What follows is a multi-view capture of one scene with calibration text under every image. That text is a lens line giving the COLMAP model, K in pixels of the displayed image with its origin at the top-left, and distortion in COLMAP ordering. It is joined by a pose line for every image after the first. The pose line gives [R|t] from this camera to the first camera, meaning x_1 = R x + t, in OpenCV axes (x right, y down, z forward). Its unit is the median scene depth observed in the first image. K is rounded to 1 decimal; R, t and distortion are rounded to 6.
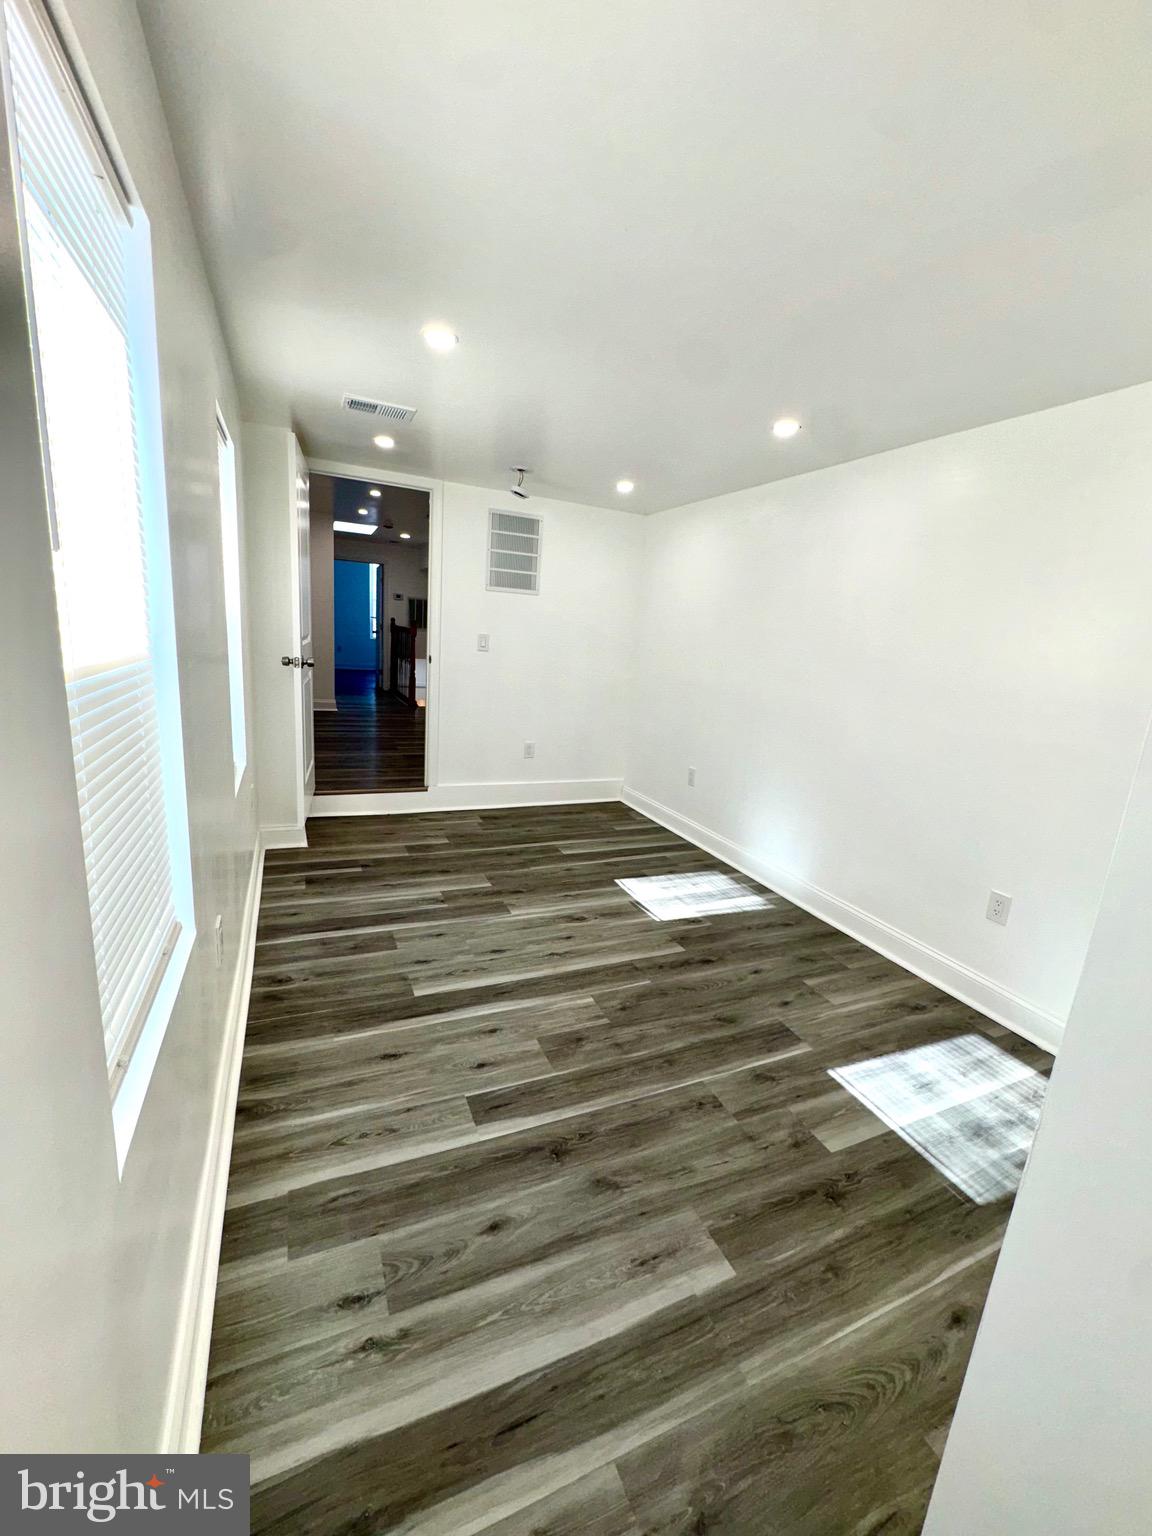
lens RADIAL K [[614.4, 0, 574.1], [0, 614.4, 766.4], [0, 0, 1]] dist [-0.000141, -0.000112]
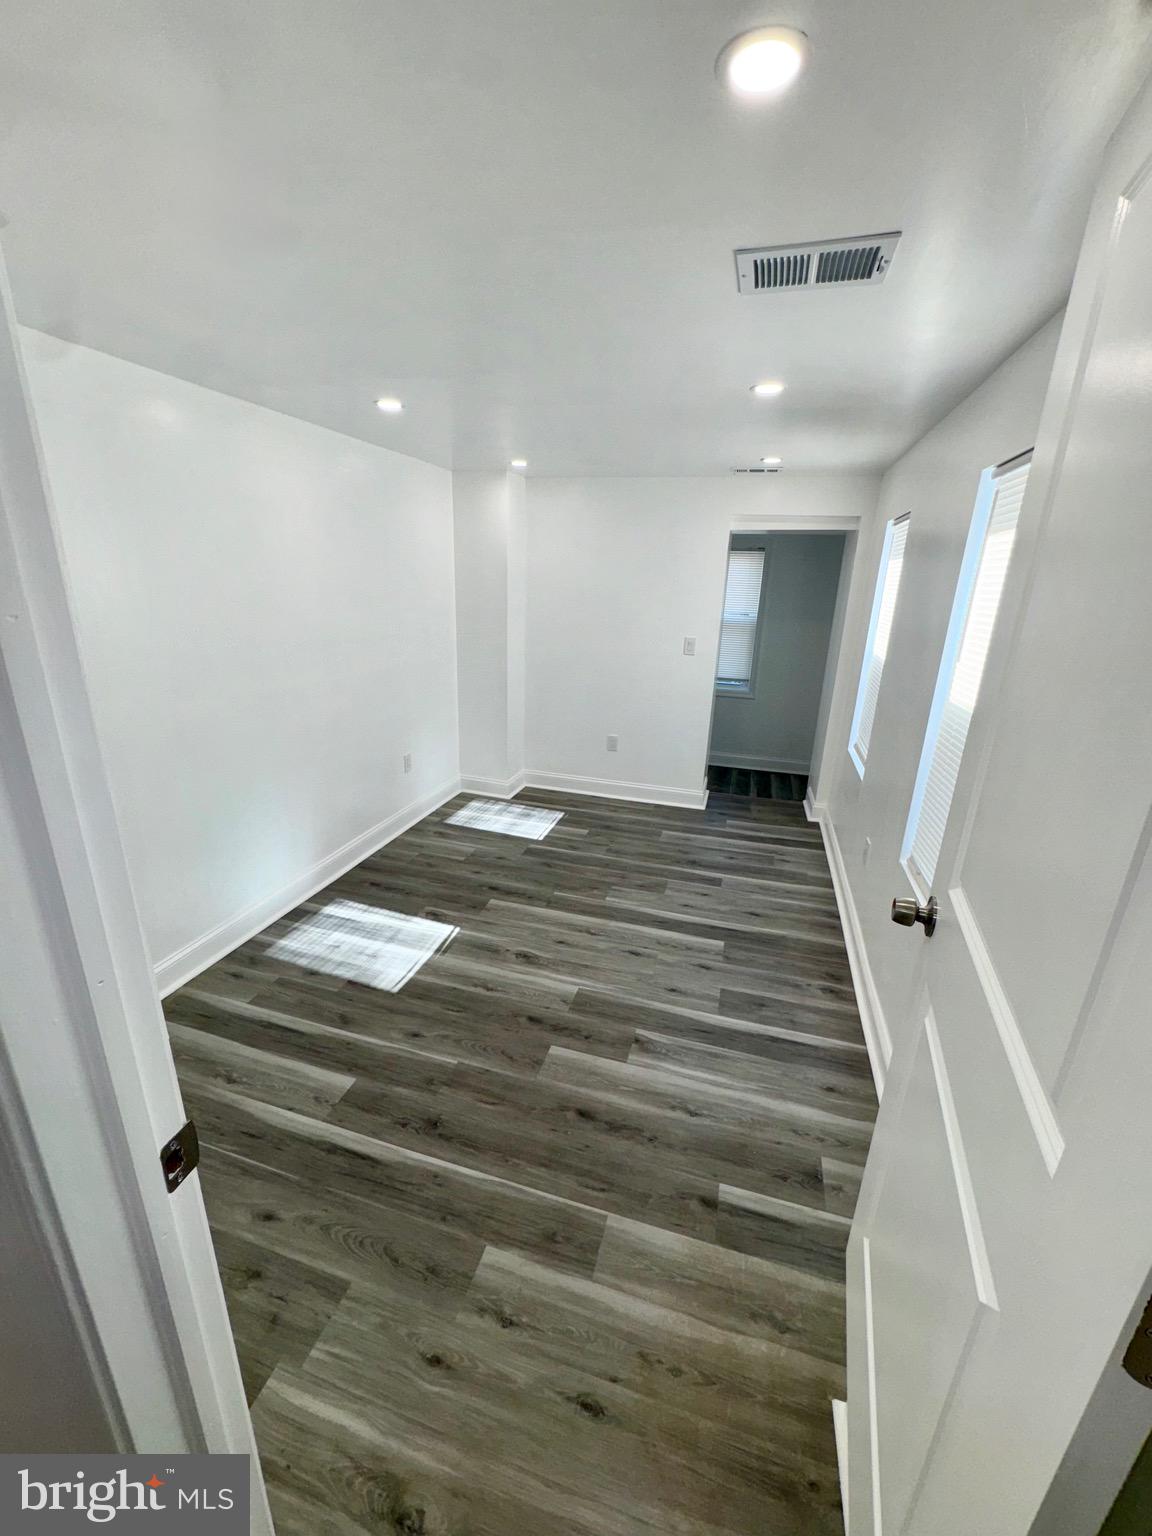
lens RADIAL K [[617.3, 0, 576.7], [0, 617.3, 771.6], [0, 0, 1]] dist [-0.000095, -0.000016]
pose [[-0.754334, -0.293205, 0.587377, -0.717772], [0.055311, 0.863155, 0.501900, -0.628332], [-0.654157, 0.411088, -0.634890, 1.980713]]
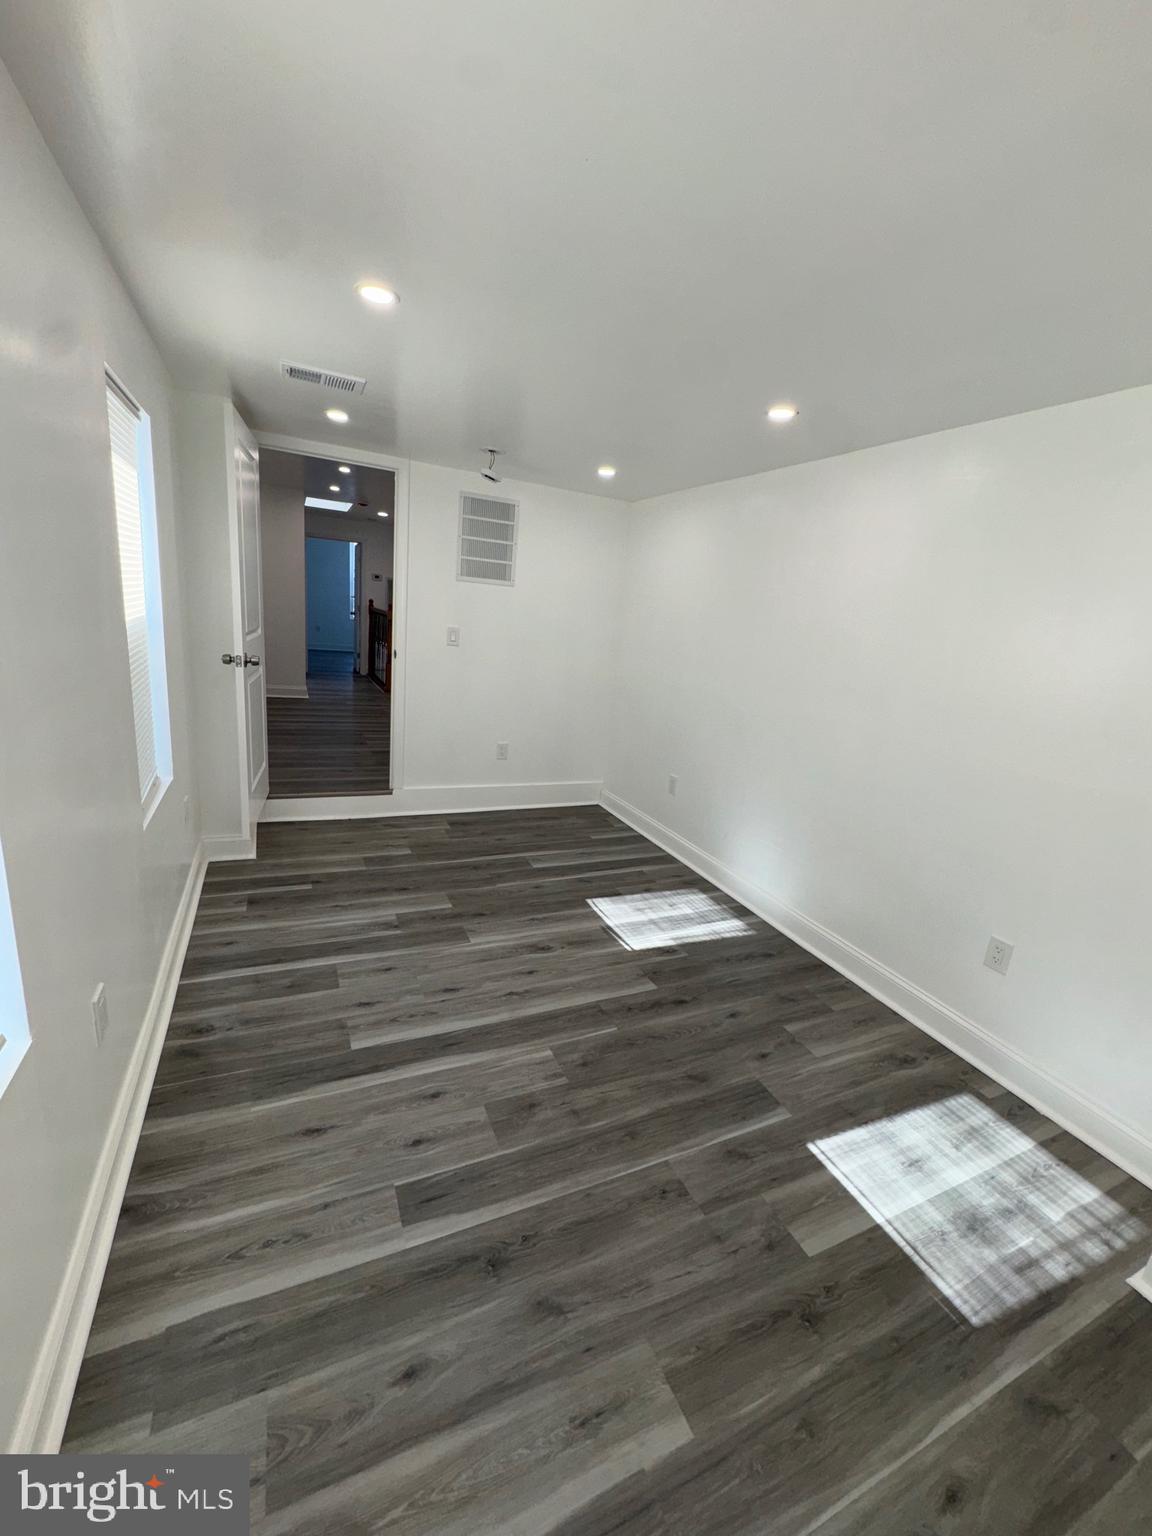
lens RADIAL K [[614.4, 0, 574.1], [0, 614.4, 766.4], [0, 0, 1]] dist [-0.000141, -0.000112]
pose [[0.999700, 0.016381, 0.018223, 0.044159], [-0.016948, 0.999363, 0.031409, -0.075975], [-0.017697, -0.031708, 0.999340, 0.120208]]
